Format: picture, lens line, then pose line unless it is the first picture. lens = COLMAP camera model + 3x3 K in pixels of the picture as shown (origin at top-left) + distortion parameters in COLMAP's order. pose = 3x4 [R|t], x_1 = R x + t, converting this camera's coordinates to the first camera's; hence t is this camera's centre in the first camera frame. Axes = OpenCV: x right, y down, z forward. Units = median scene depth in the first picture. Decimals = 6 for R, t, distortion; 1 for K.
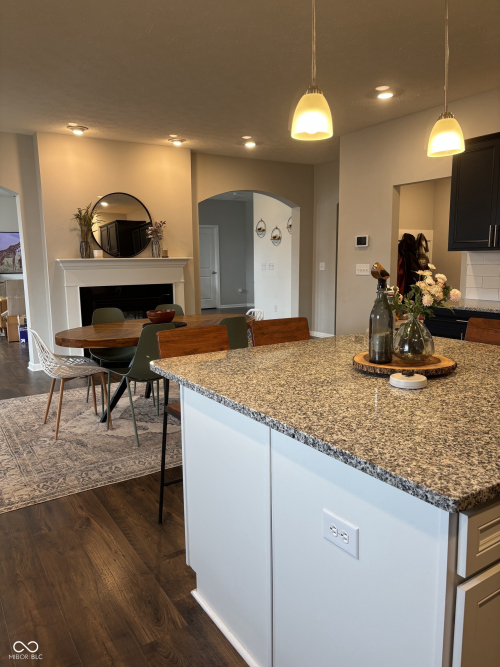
lens RADIAL K [[502.6, 0, 253.6], [0, 502.6, 336.3], [0, 0, 1]] dist [0.046016, -0.047995]
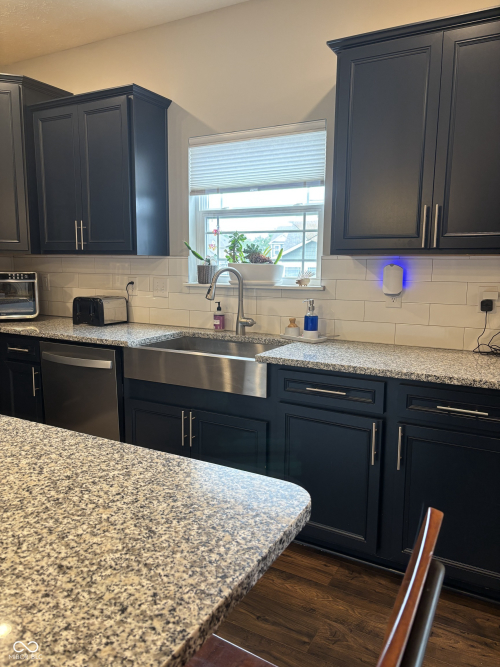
lens RADIAL K [[502.6, 0, 253.6], [0, 502.6, 336.3], [0, 0, 1]] dist [0.046016, -0.047995]
pose [[-0.883736, 0.072777, -0.462292, 0.029399], [-0.073976, 0.953690, 0.291552, -0.252469], [0.462101, 0.291854, -0.837427, 1.692677]]
